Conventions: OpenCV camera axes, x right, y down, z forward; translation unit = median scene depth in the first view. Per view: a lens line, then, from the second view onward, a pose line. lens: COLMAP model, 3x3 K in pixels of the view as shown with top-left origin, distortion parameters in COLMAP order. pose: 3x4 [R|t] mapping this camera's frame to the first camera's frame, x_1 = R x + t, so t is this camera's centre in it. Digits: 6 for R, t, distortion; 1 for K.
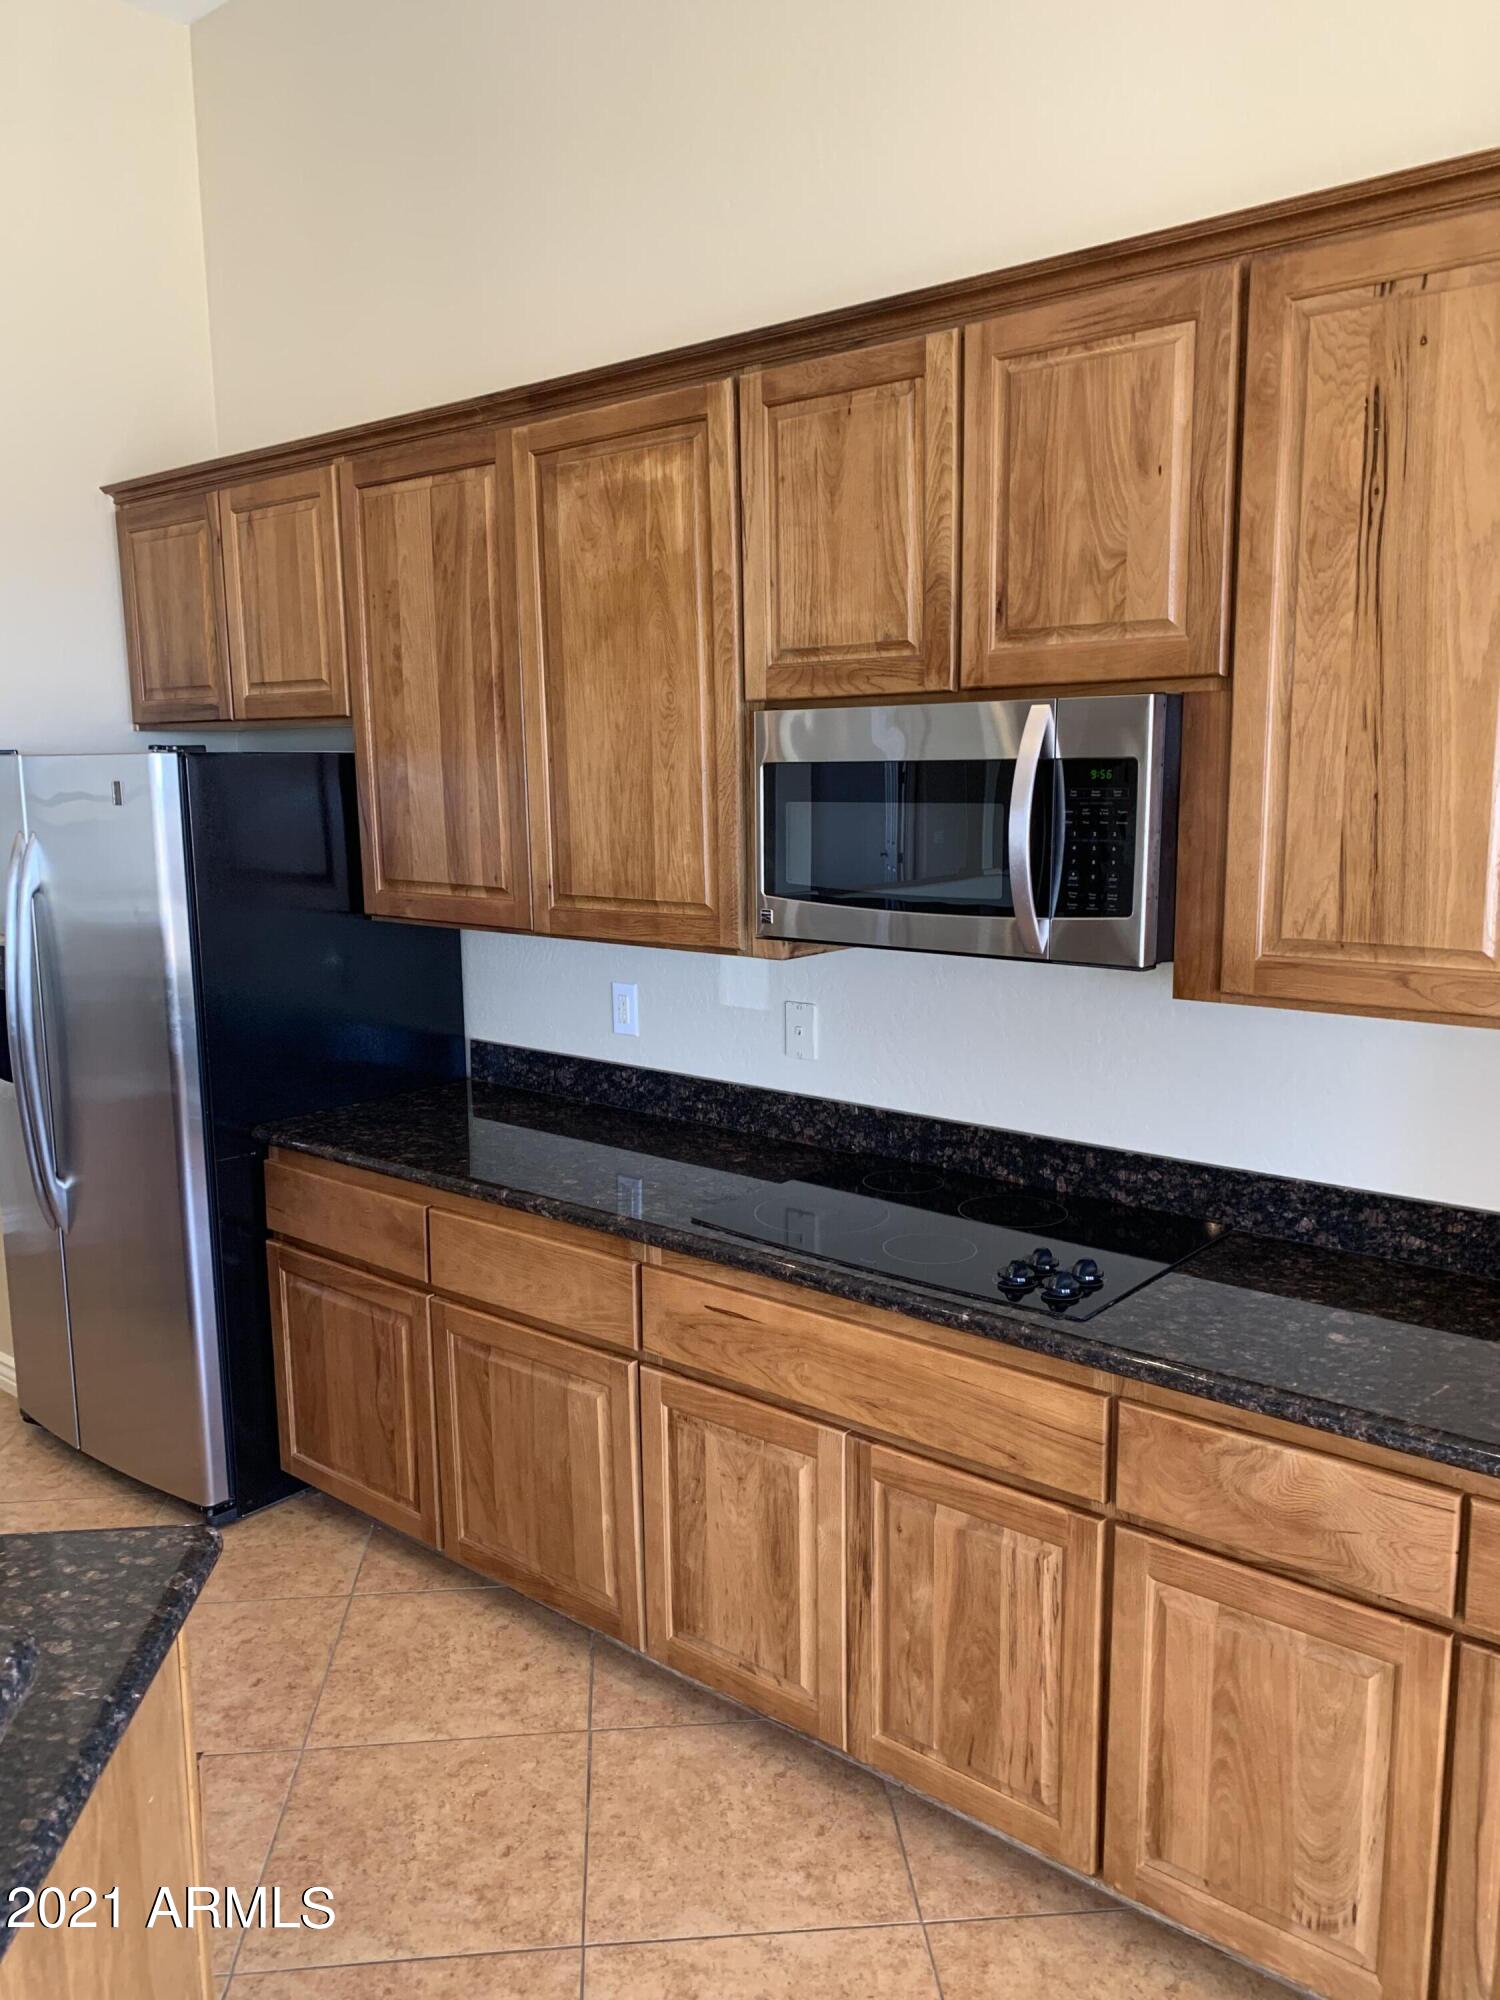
lens RADIAL K [[1532.0, 0, 756.4], [0, 1532.0, 1012.7], [0, 0, 1]] dist [0.037685, -0.025982]
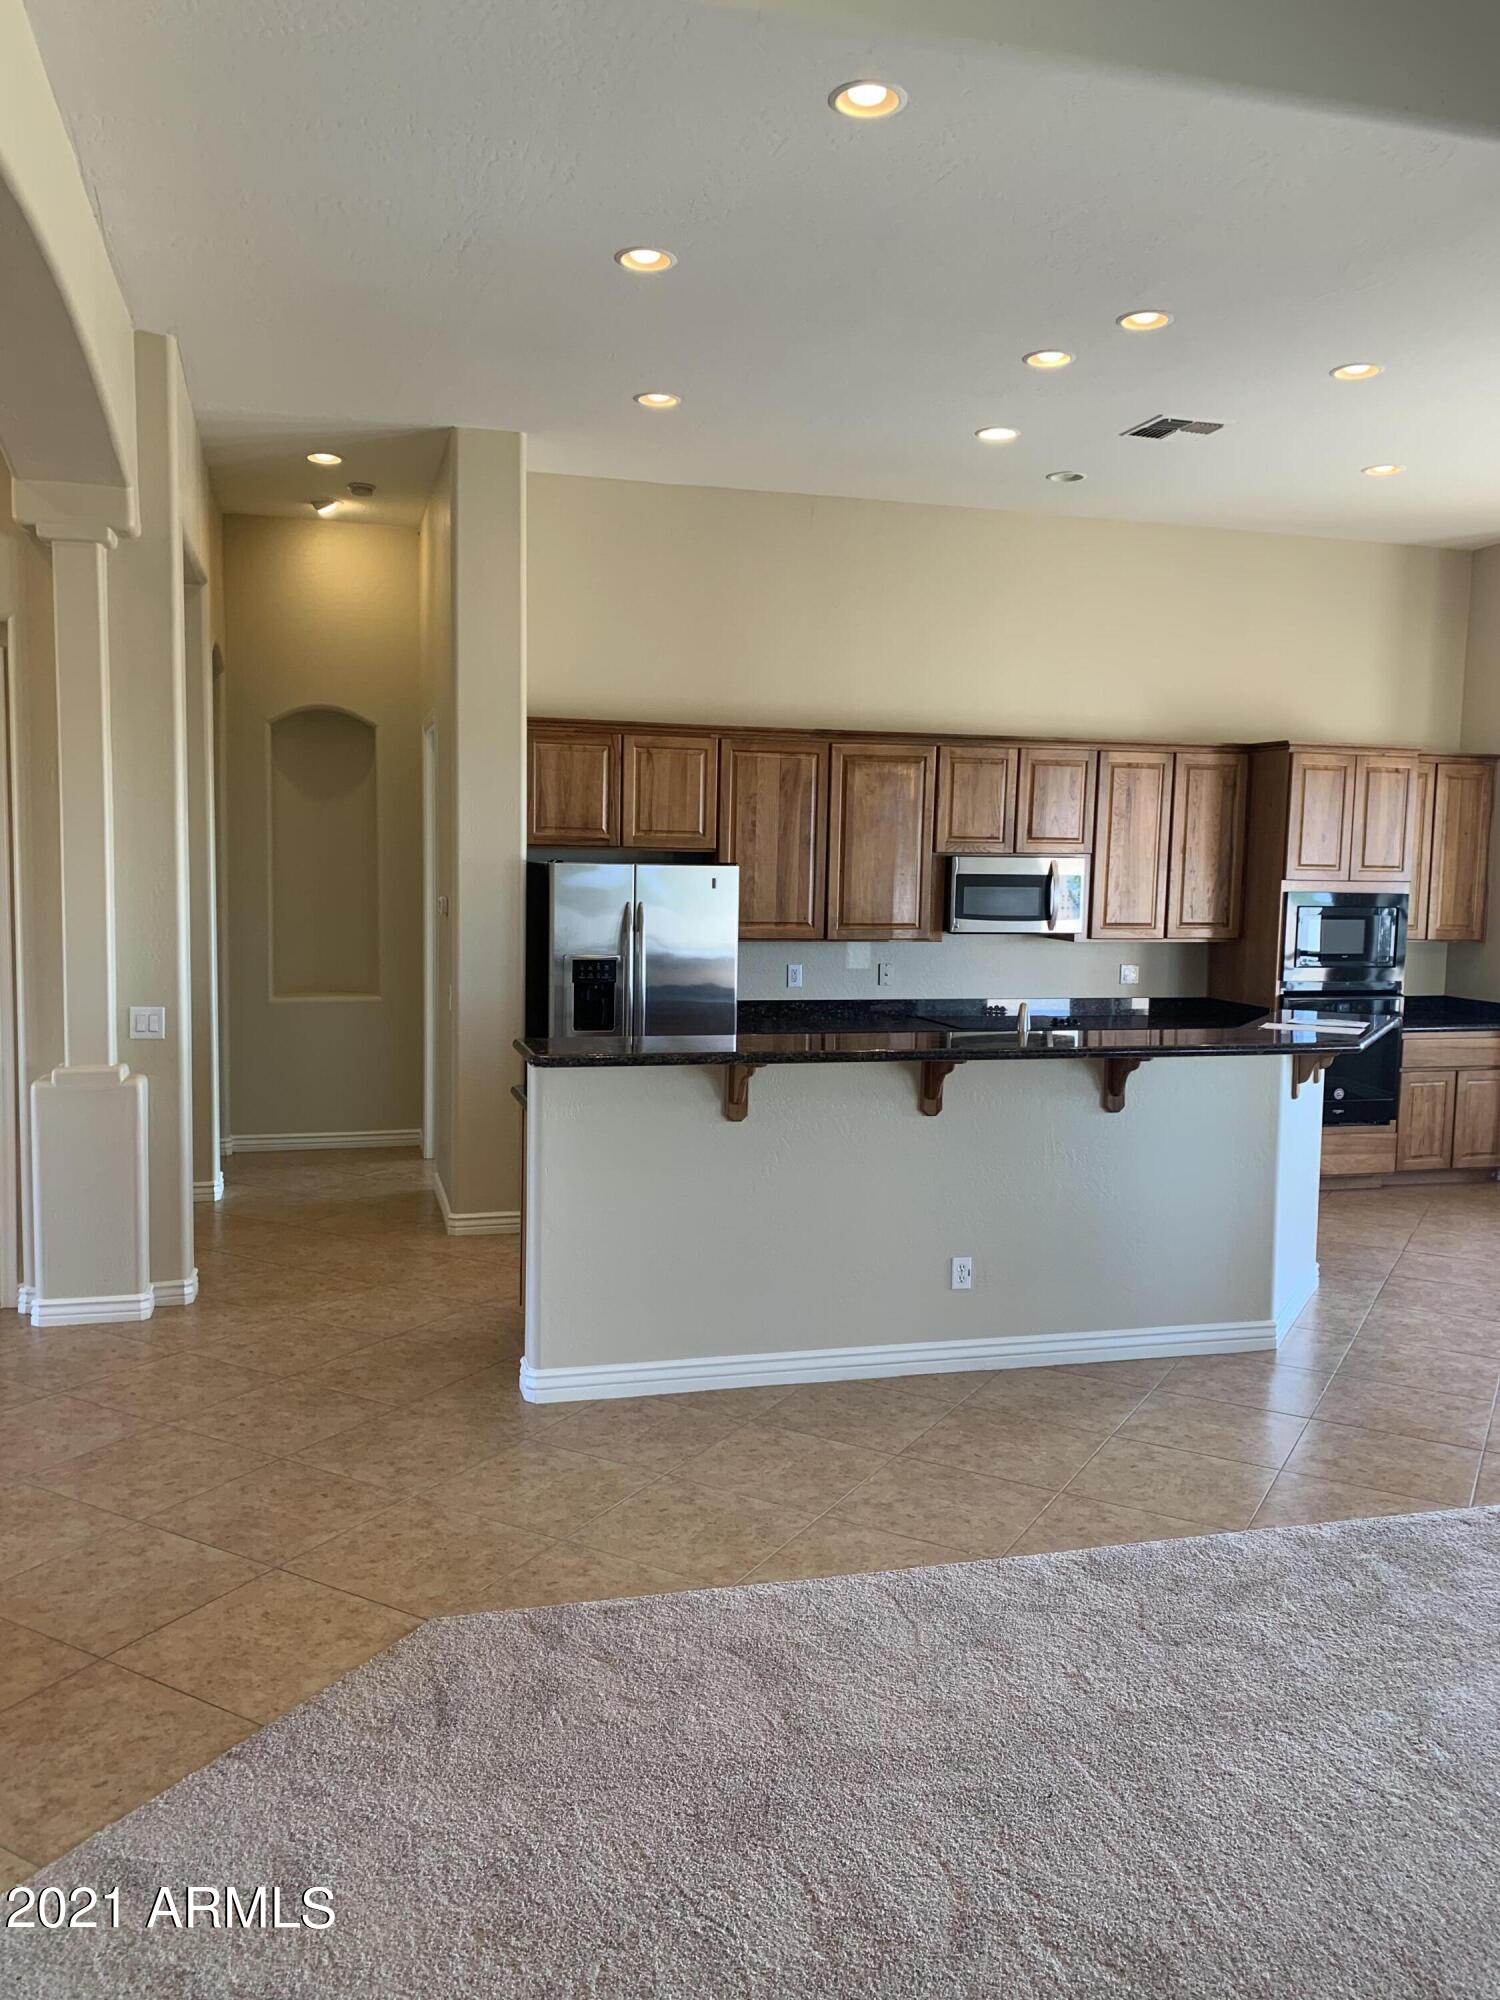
lens RADIAL K [[1532.0, 0, 730.0], [0, 1532.0, 997.8], [0, 0, 1]] dist [0.037685, -0.025982]
pose [[0.572876, -0.049102, 0.818170, -2.307485], [0.115432, 0.993089, -0.021225, 0.075843], [-0.811473, 0.106602, 0.574584, -0.283656]]
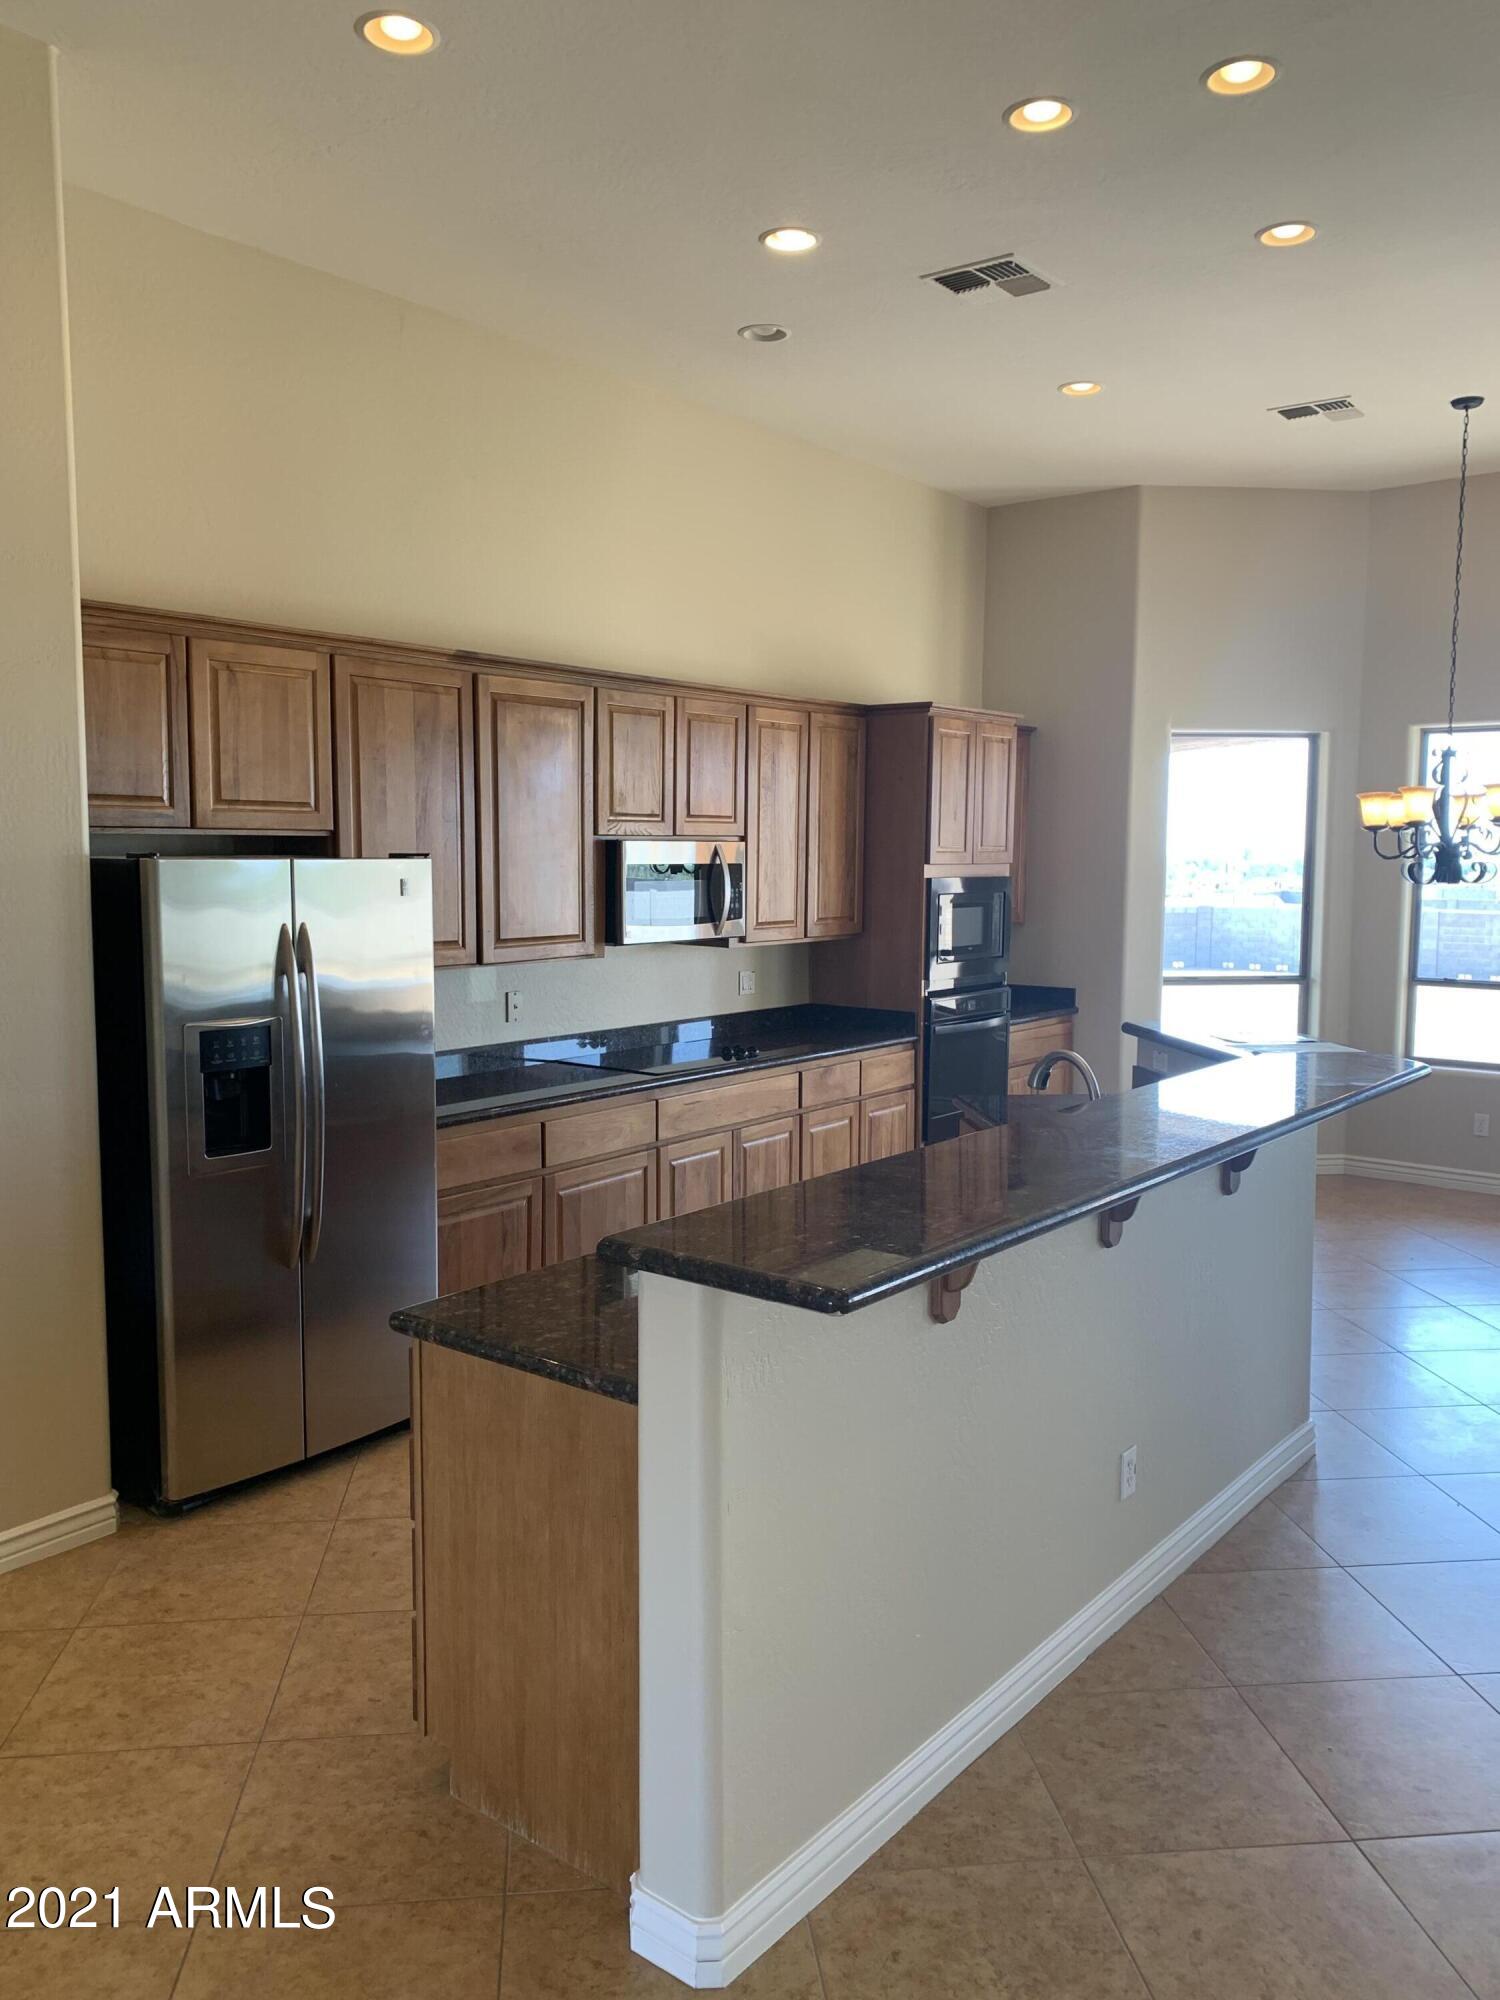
lens RADIAL K [[1532.0, 0, 755.9], [0, 1532.0, 992.8], [0, 0, 1]] dist [0.037685, -0.025982]
pose [[-0.035455, -0.081188, 0.996068, -1.872763], [0.163468, 0.982800, 0.085925, -0.119067], [-0.985911, 0.165872, -0.021574, 0.762070]]
